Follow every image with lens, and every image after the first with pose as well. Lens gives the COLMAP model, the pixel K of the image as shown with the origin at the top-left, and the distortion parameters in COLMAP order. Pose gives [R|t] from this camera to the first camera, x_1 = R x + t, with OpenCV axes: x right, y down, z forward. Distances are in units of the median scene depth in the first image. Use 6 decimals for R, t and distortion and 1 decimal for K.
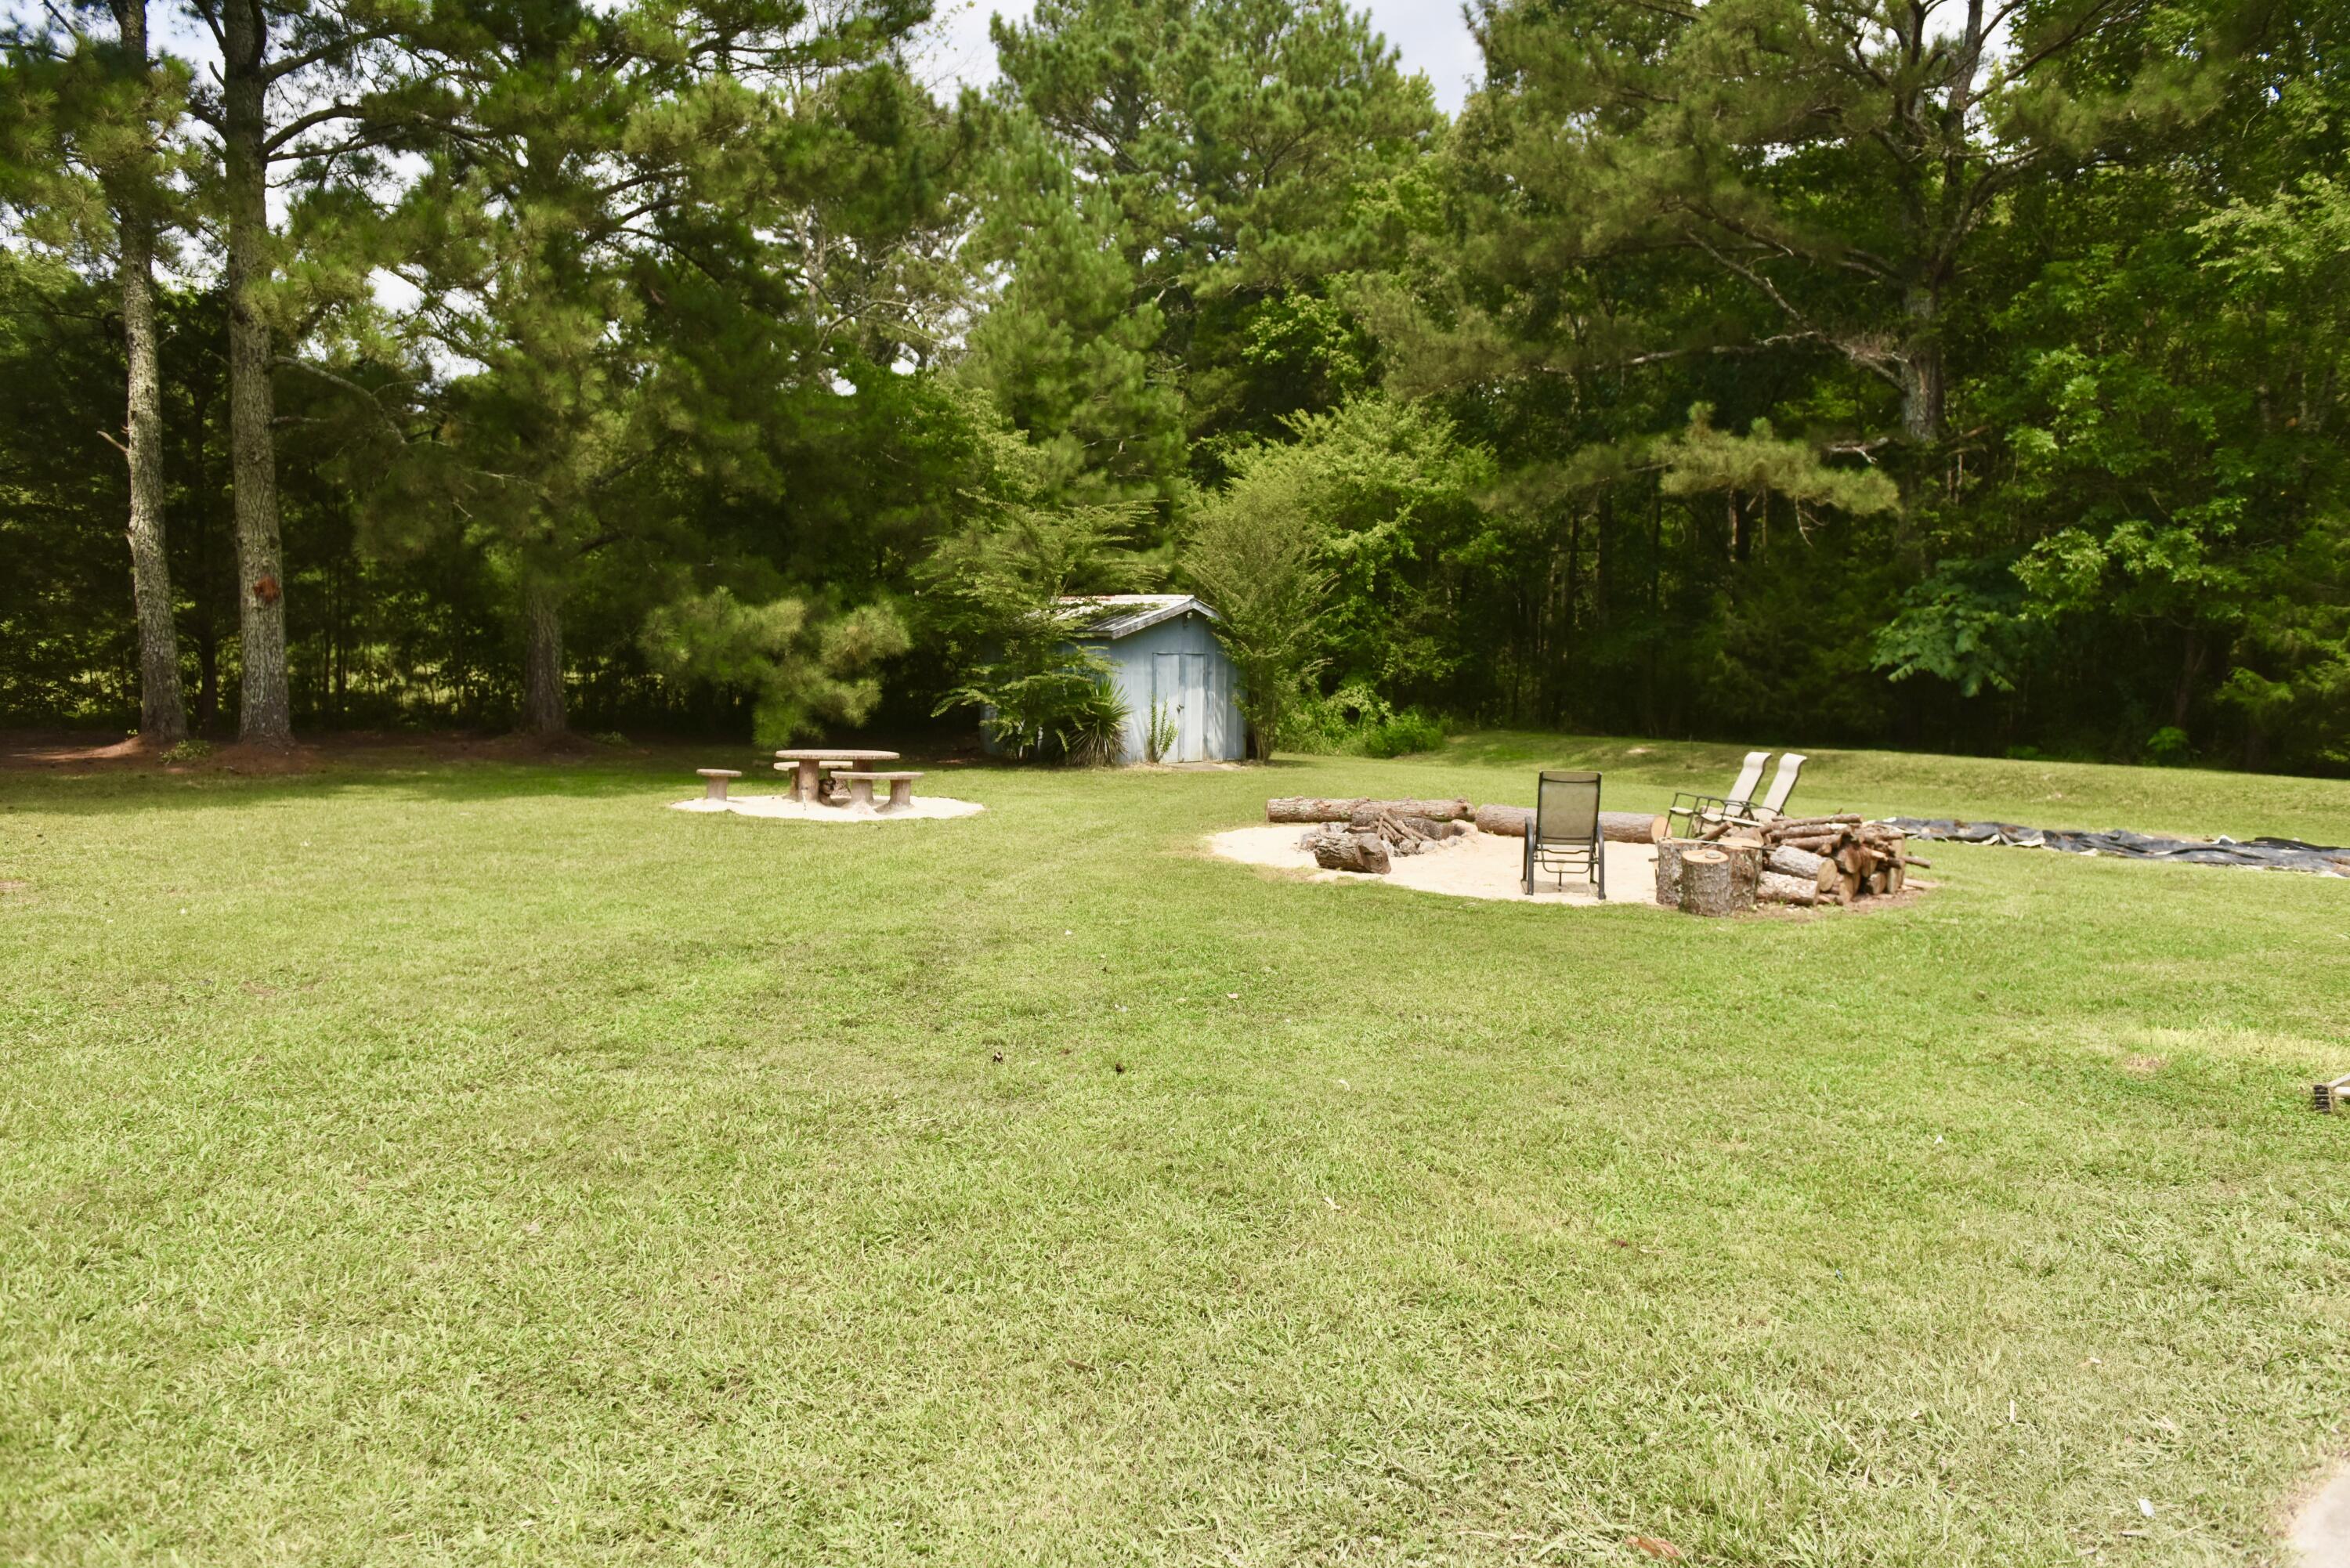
lens RADIAL K [[1615.0, 0, 1176.2], [0, 1615.0, 787.8], [0, 0, 1]] dist [0.002749, -0.009498]
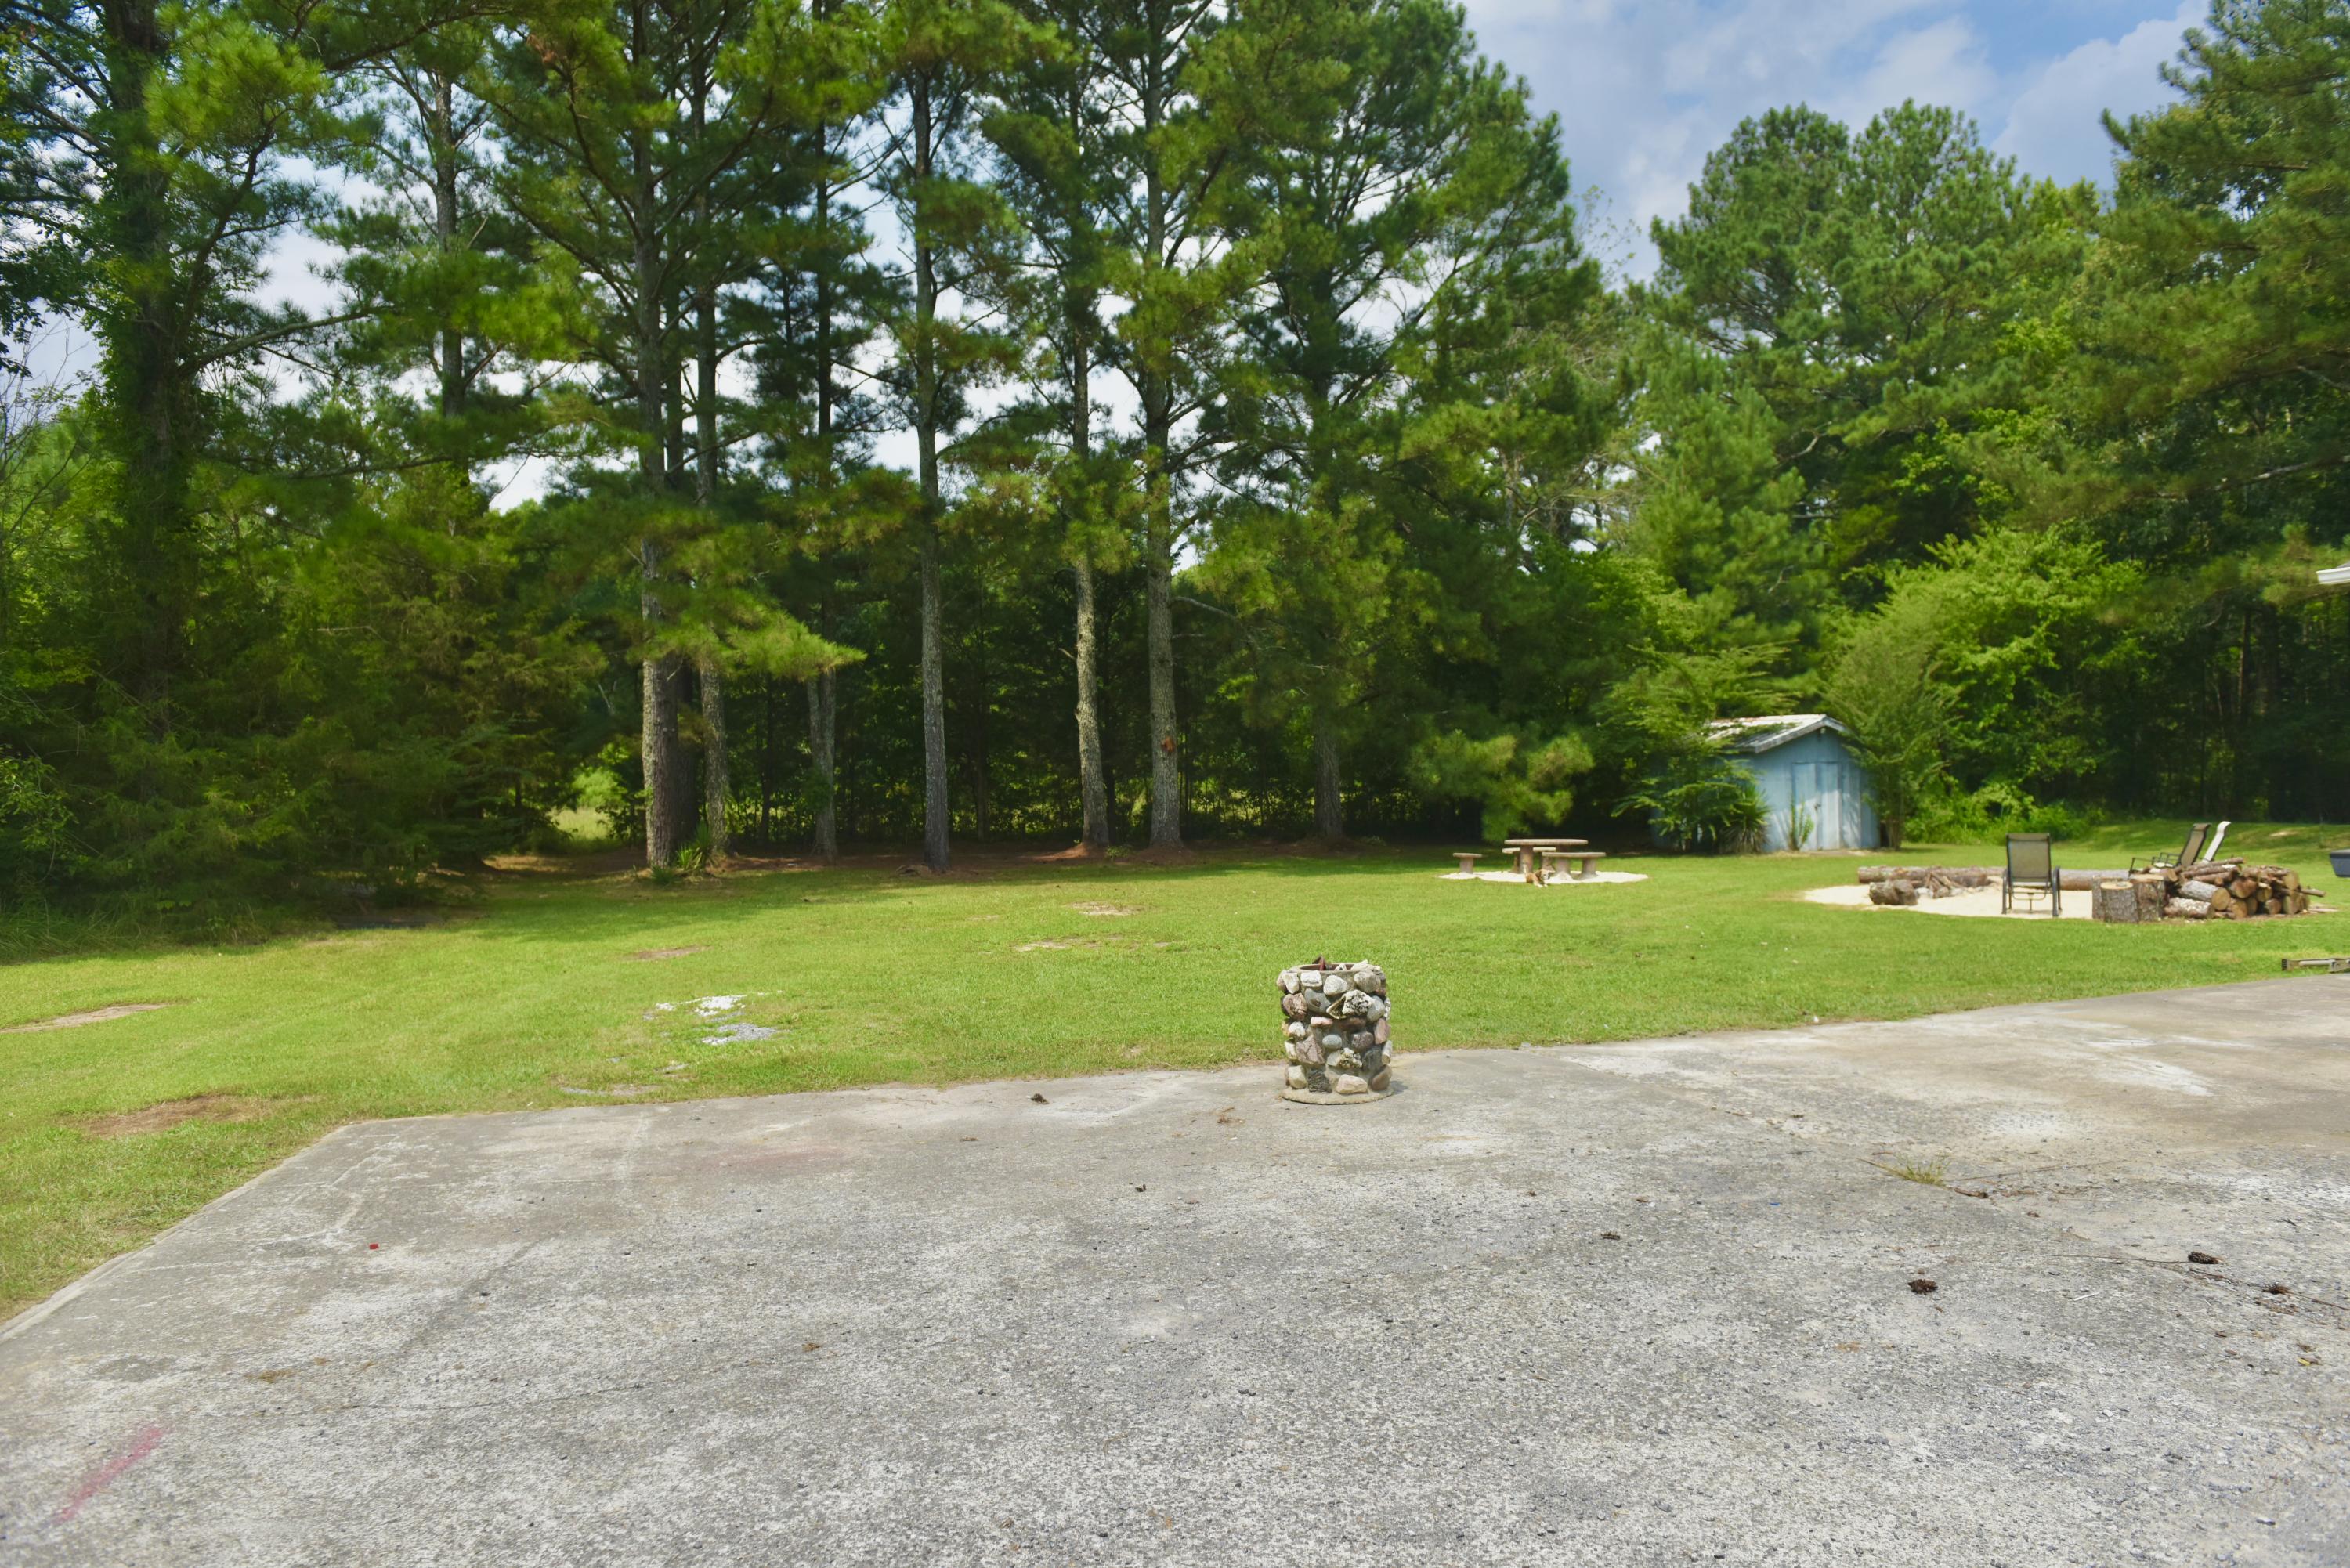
lens RADIAL K [[1615.0, 0, 1173.5], [0, 1615.0, 795.9], [0, 0, 1]] dist [0.002749, -0.009498]
pose [[0.913500, -0.031415, -0.405625, 0.048360], [0.004471, 0.997729, -0.067204, 0.020962], [0.406815, 0.059578, 0.911566, -0.292545]]
